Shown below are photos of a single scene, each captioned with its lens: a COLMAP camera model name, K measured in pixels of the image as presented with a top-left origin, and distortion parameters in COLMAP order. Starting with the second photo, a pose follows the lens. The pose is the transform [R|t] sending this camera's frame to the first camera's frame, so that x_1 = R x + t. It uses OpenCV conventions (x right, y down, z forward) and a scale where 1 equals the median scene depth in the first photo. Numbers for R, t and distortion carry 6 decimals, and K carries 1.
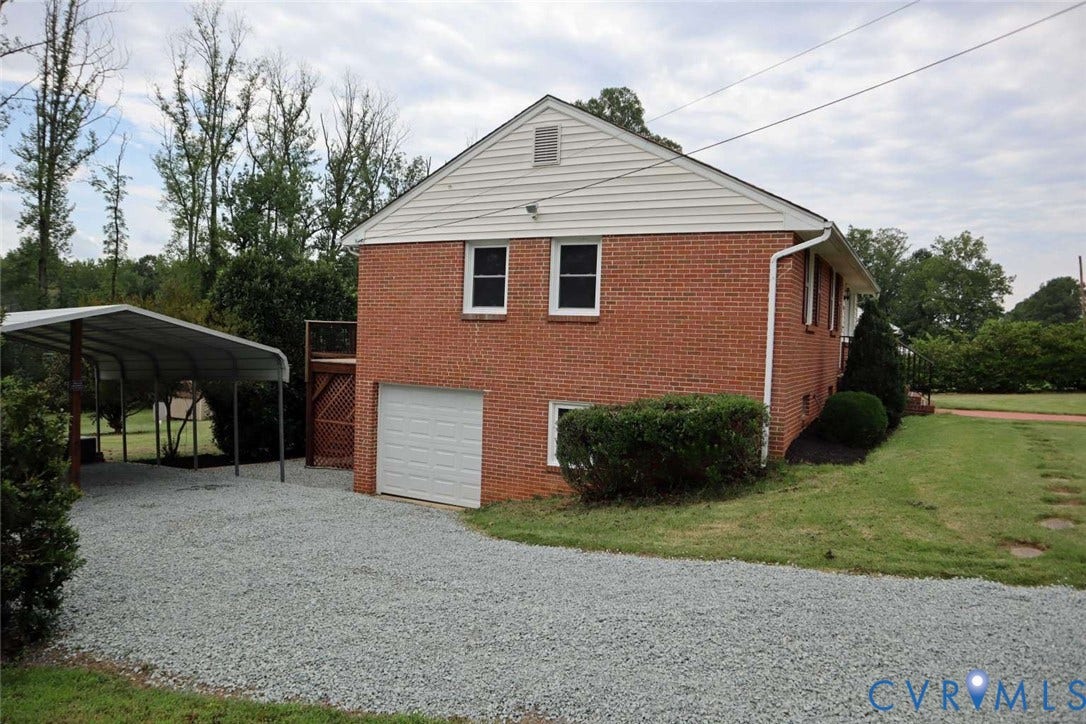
lens RADIAL K [[724.8, 0, 543.0], [0, 724.8, 362.0], [0, 0, 1]] dist [-0.143402, 0.075510]
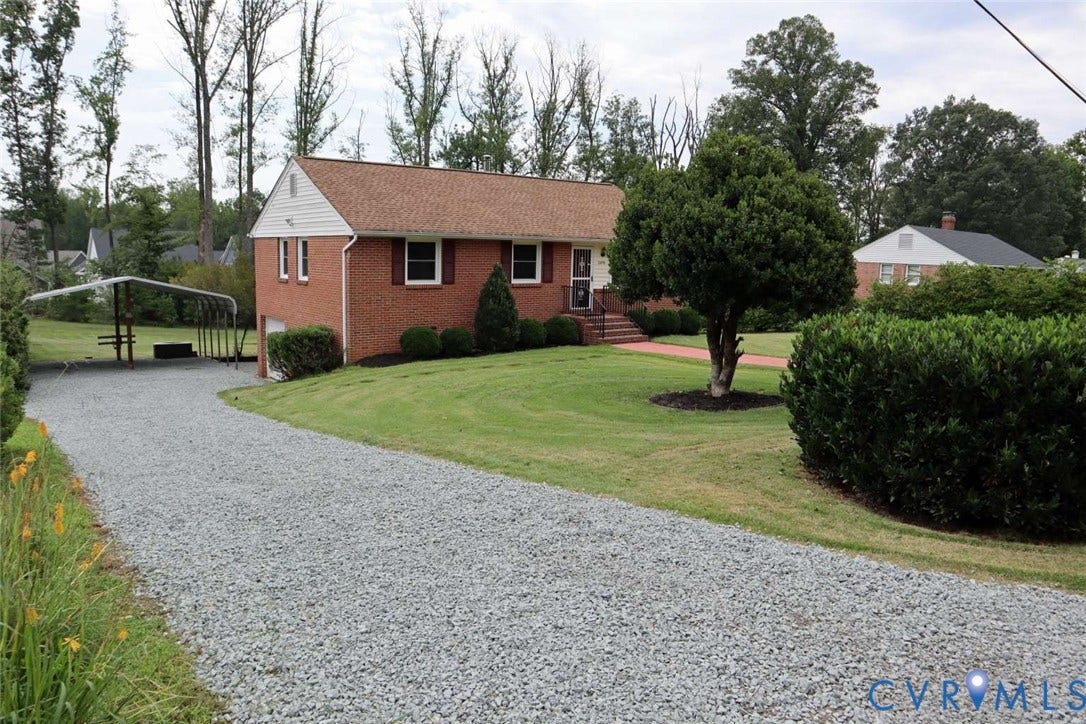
lens RADIAL K [[724.8, 0, 543.0], [0, 724.8, 362.0], [0, 0, 1]] dist [-0.143402, 0.075510]
pose [[0.911880, 0.046460, -0.407819, 0.234908], [-0.005176, 0.994796, 0.101757, -0.006445], [0.410424, -0.090680, 0.907375, -0.074843]]
